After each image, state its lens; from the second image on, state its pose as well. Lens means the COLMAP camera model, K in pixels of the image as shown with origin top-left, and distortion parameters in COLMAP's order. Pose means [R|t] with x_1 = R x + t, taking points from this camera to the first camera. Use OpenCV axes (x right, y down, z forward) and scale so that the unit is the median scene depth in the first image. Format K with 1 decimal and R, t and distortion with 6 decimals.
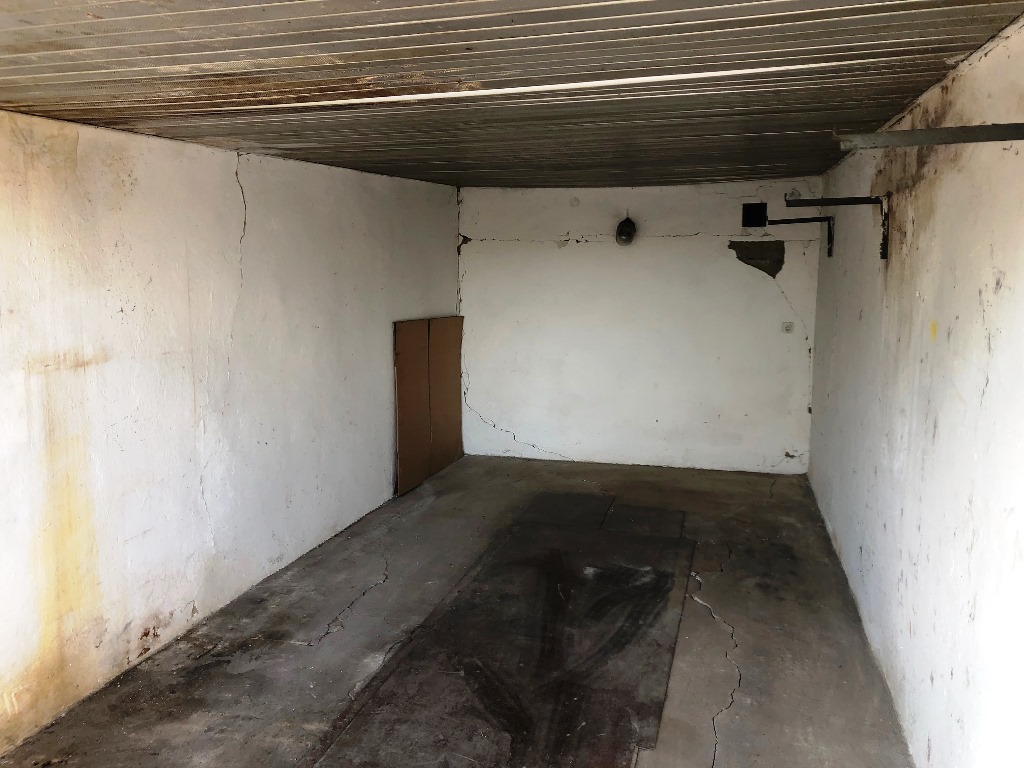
lens RADIAL K [[841.9, 0, 491.9], [0, 841.9, 381.0], [0, 0, 1]] dist [0.036524, -0.018505]
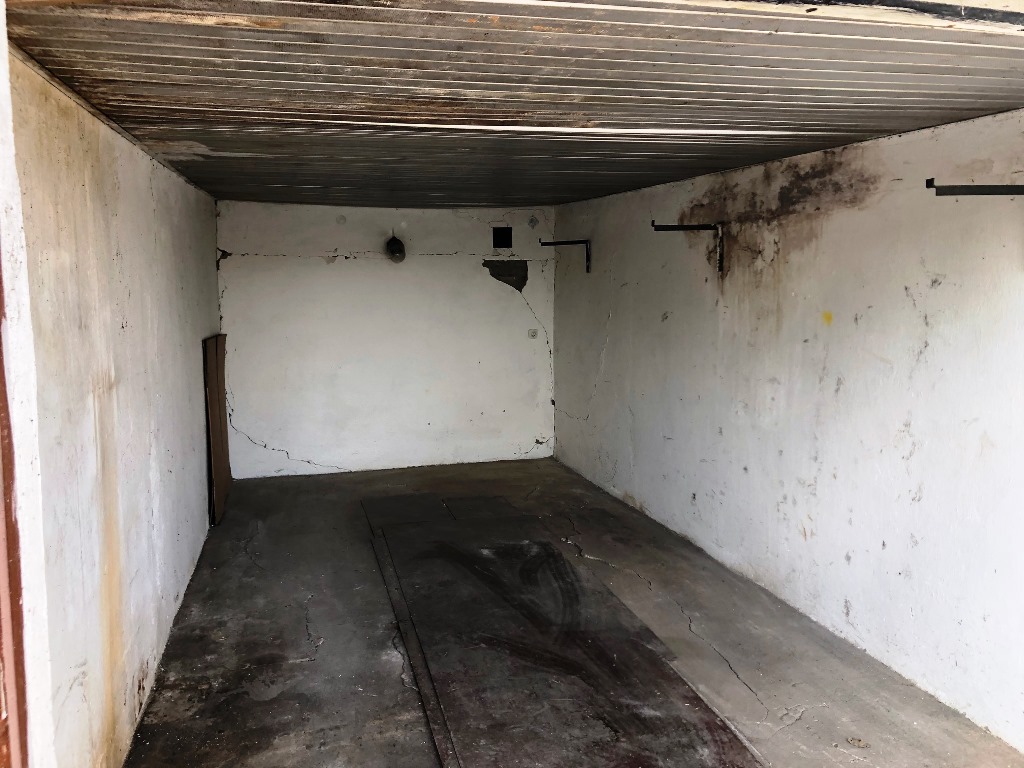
lens RADIAL K [[841.9, 0, 491.9], [0, 841.9, 381.0], [0, 0, 1]] dist [0.036524, -0.018505]
pose [[0.869918, -0.064018, 0.489024, -0.459540], [0.076748, 0.997032, -0.006006, 0.008329], [-0.487188, 0.042756, 0.872250, 0.017918]]
